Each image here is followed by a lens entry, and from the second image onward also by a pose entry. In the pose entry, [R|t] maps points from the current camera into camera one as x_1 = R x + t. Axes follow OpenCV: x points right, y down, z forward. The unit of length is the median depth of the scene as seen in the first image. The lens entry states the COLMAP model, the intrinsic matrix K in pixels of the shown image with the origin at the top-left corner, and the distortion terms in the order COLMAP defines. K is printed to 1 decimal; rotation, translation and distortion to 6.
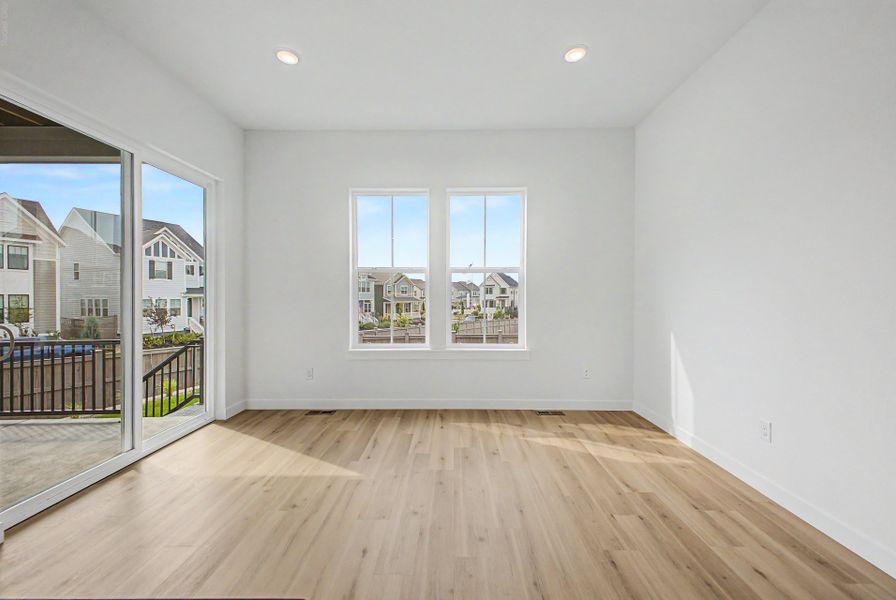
lens RADIAL K [[355.7, 0, 447.5], [0, 355.7, 297.8], [0, 0, 1]] dist [0.014651, -0.002858]
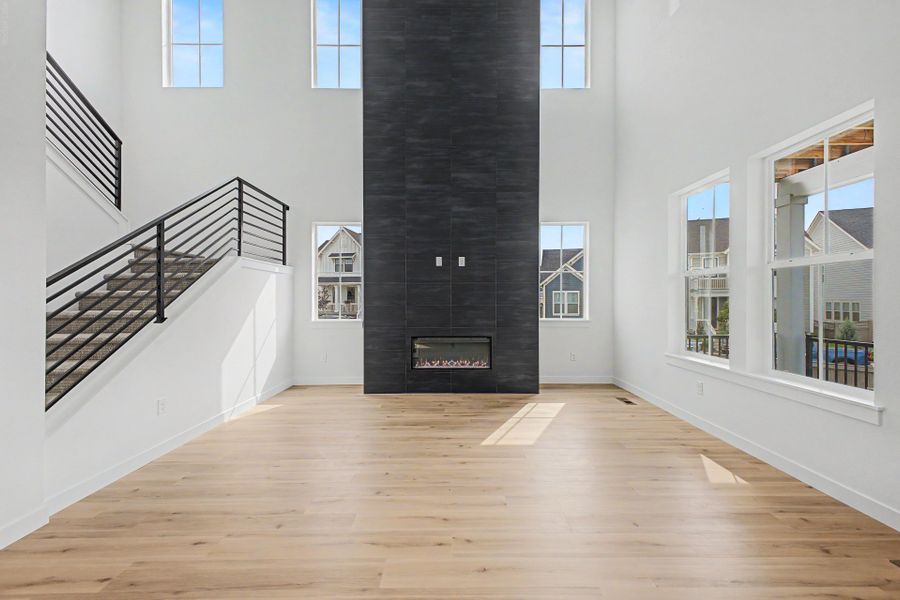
lens RADIAL K [[357.3, 0, 458.4], [0, 357.3, 299.7], [0, 0, 1]] dist [0.014651, -0.002858]
pose [[0.018829, 0.003902, -0.999815, -0.055104], [-0.006383, 0.999972, 0.003782, -0.000567], [0.999802, 0.006310, 0.018854, -0.028950]]
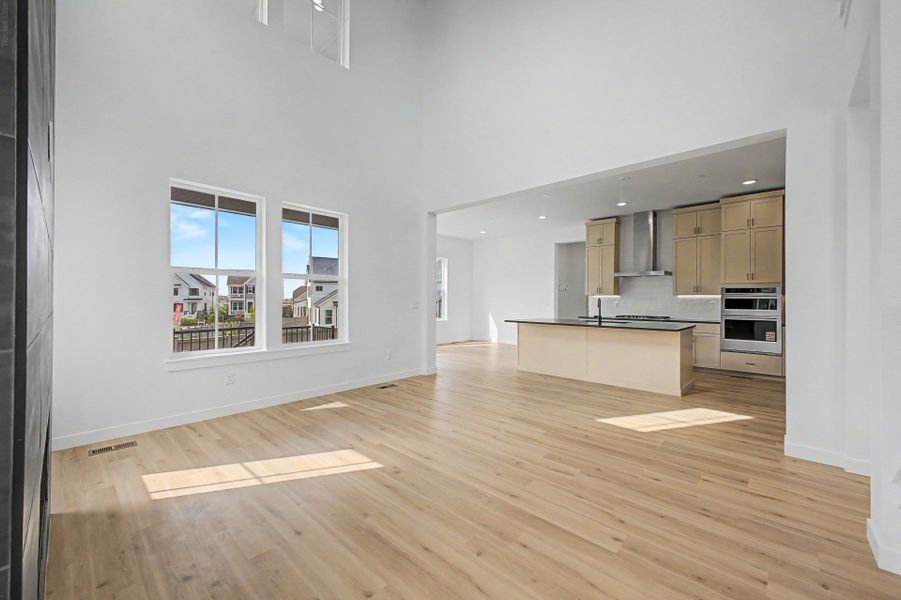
lens RADIAL K [[357.7, 0, 454.3], [0, 357.7, 299.0], [0, 0, 1]] dist [0.014651, -0.002858]
pose [[0.667960, 0.002522, 0.744193, -0.206499], [-0.000079, 0.999994, -0.003318, 0.000144], [-0.744197, 0.002158, 0.667957, -0.091067]]
